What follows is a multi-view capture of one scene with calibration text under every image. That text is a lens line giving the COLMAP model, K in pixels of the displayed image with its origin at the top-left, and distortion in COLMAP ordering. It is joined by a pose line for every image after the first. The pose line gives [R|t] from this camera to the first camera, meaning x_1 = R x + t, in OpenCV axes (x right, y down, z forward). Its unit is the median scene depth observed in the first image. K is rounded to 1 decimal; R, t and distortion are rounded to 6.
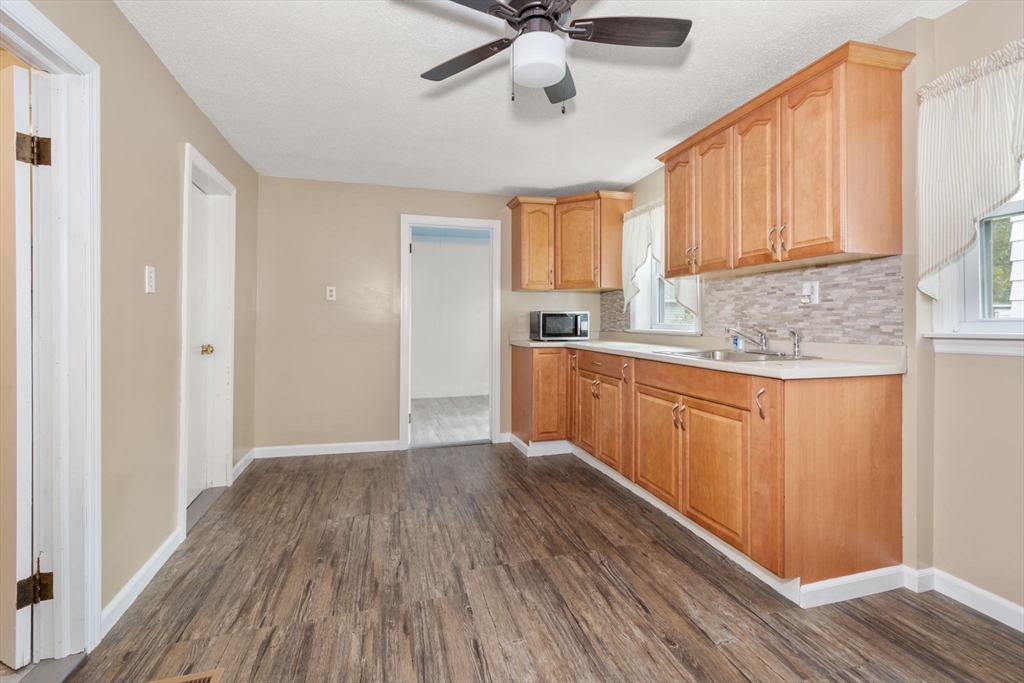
lens RADIAL K [[459.5, 0, 512.3], [0, 459.5, 318.8], [0, 0, 1]] dist [0.001488, -0.000440]
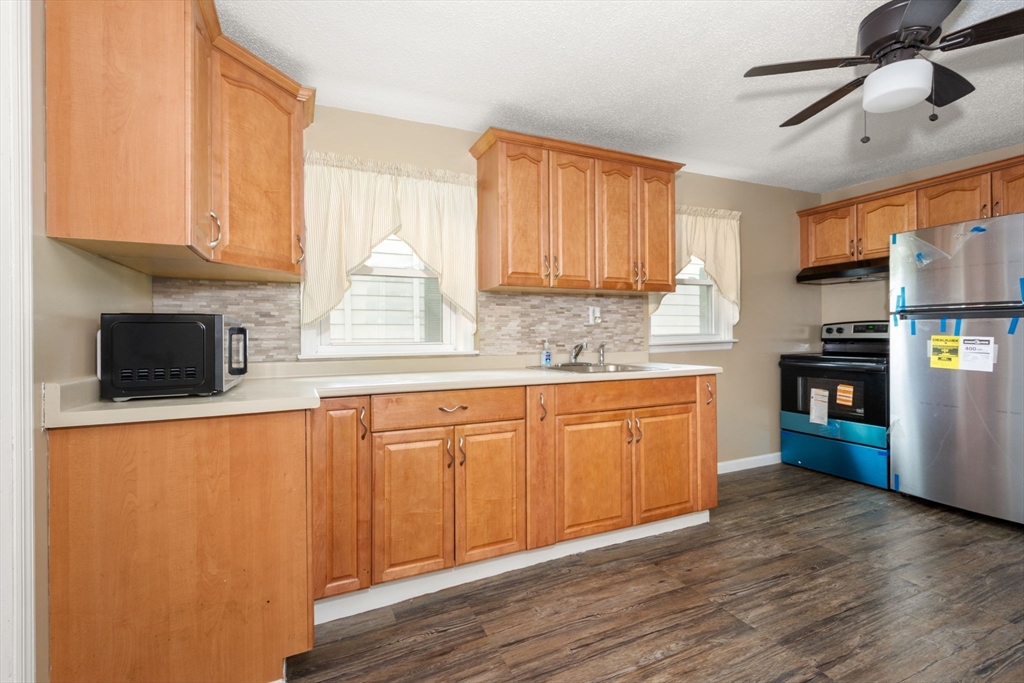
lens RADIAL K [[456.8, 0, 509.1], [0, 456.8, 336.2], [0, 0, 1]] dist [0.003126, -0.000289]
pose [[-0.155687, 0.004303, 0.987797, -0.601069], [0.006920, 0.999971, -0.003266, 0.005982], [-0.987782, 0.006327, -0.155712, 1.457769]]
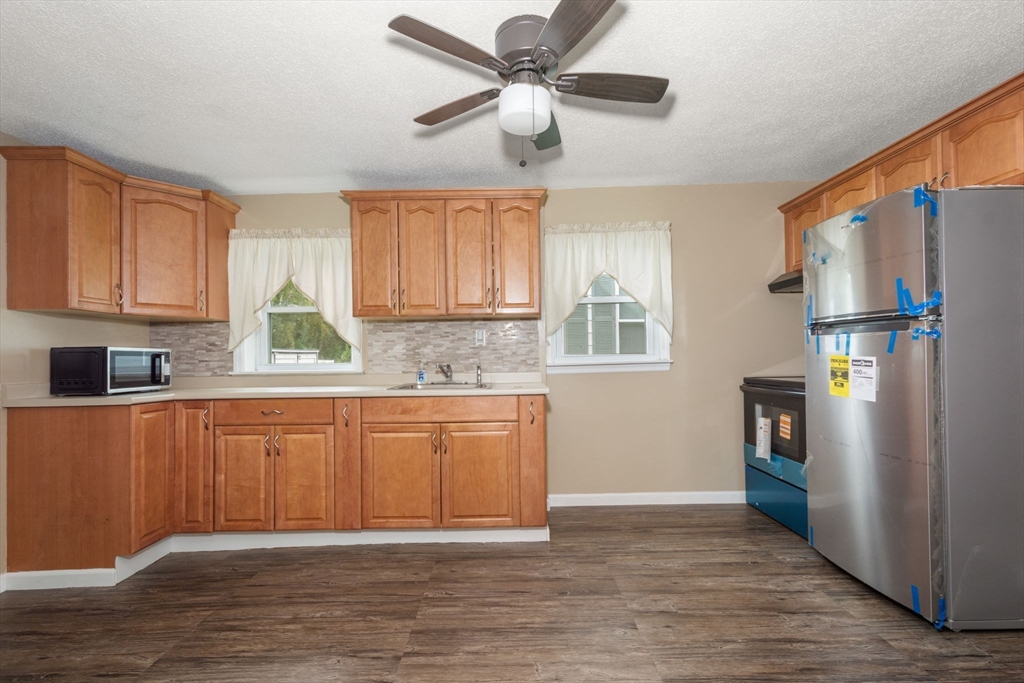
lens RADIAL K [[456.7, 0, 510.6], [0, 456.7, 353.0], [0, 0, 1]] dist [0.003178, 0.000157]
pose [[0.266494, 0.009063, 0.963794, -0.690375], [0.010683, 0.999867, -0.012356, 0.008609], [-0.963777, 0.013589, 0.266361, 0.541372]]
